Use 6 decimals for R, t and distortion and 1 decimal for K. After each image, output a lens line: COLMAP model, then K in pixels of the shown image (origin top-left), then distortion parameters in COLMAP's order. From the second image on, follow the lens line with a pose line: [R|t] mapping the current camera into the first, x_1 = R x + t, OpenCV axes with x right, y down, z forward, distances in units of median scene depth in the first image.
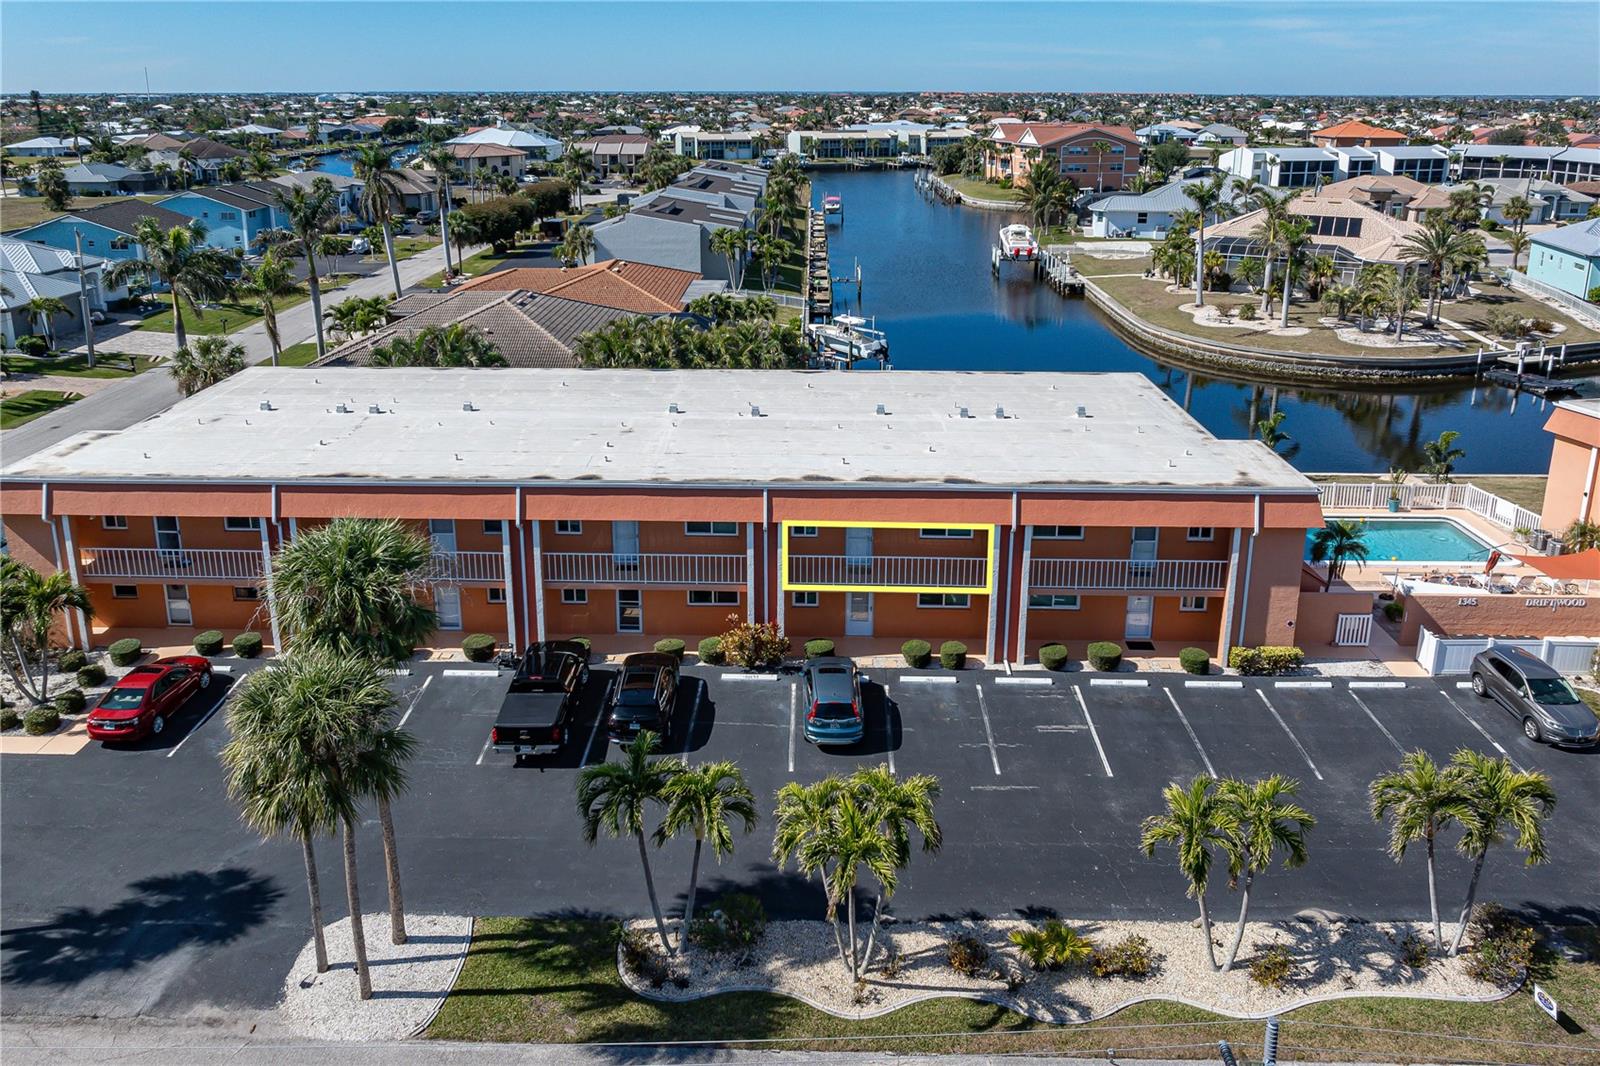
lens RADIAL K [[1124.4, 0, 784.4], [0, 1124.4, 392.7], [0, 0, 1]] dist [-0.021499, 0.001663]
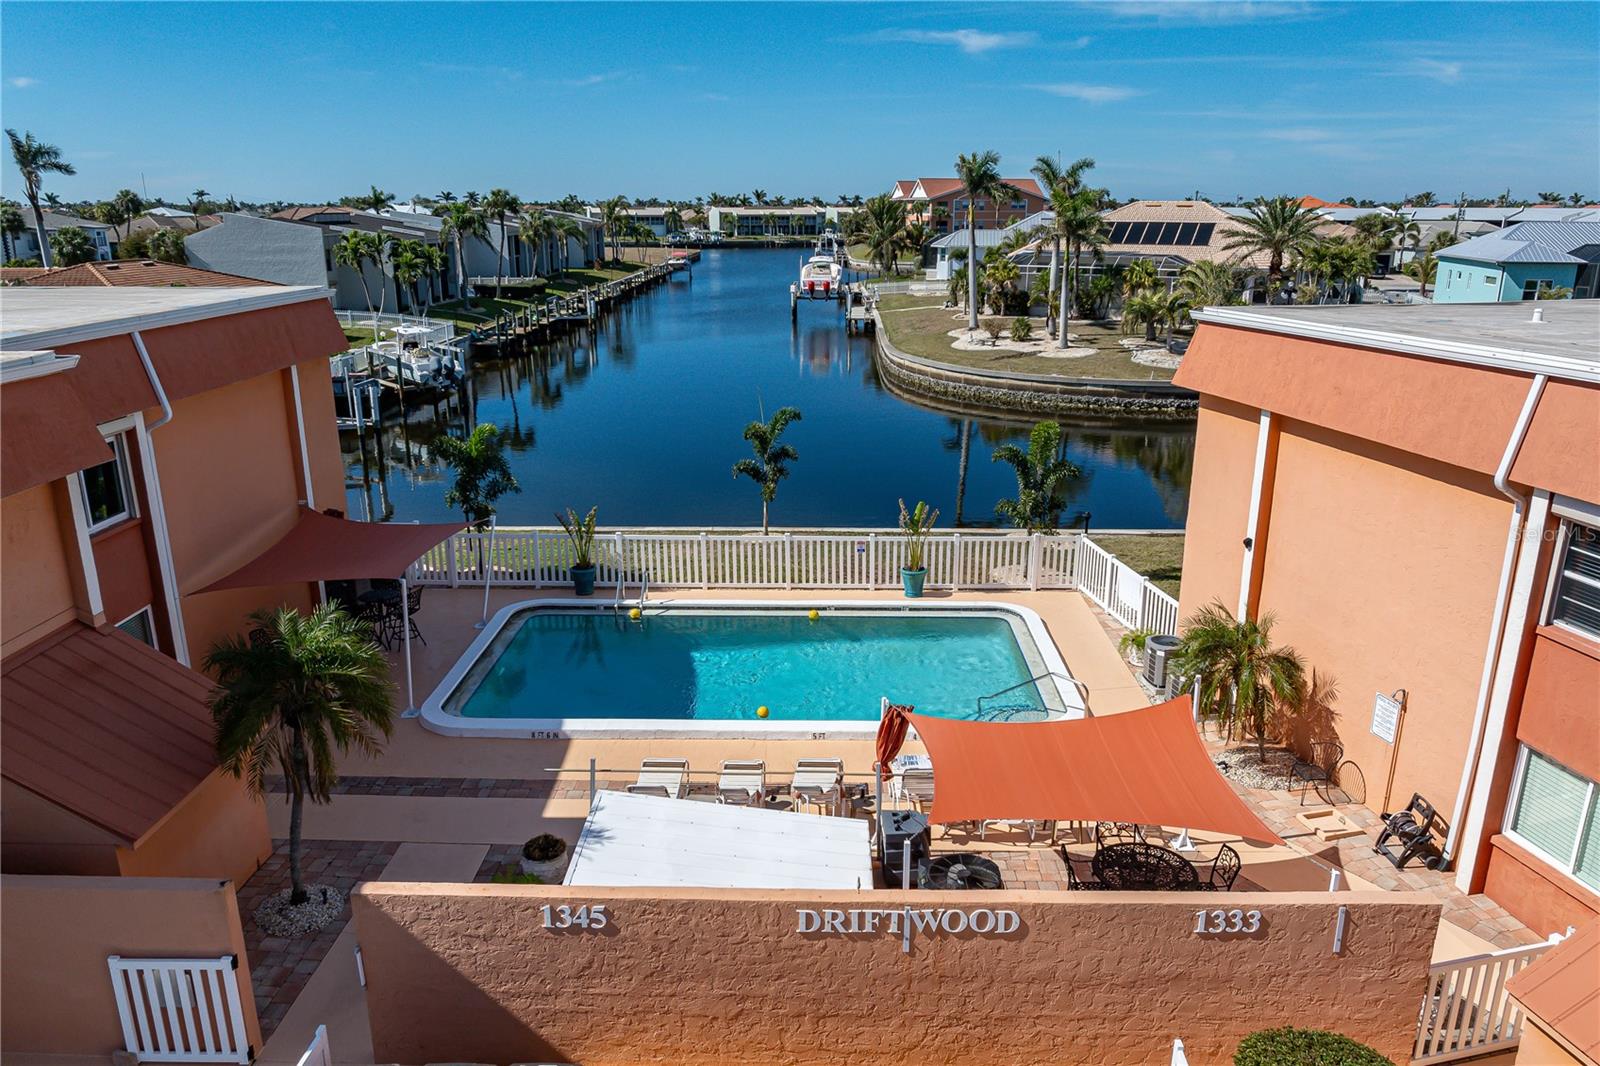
lens RADIAL K [[1103.0, 0, 800.0], [0, 1103.0, 533.0], [0, 0, 1]] dist [-0.020343, 0.003146]
pose [[0.999863, -0.002250, 0.016405, 0.580166], [0.001710, 0.999459, 0.032840, 0.077661], [-0.016470, -0.032808, 0.999326, 0.651111]]
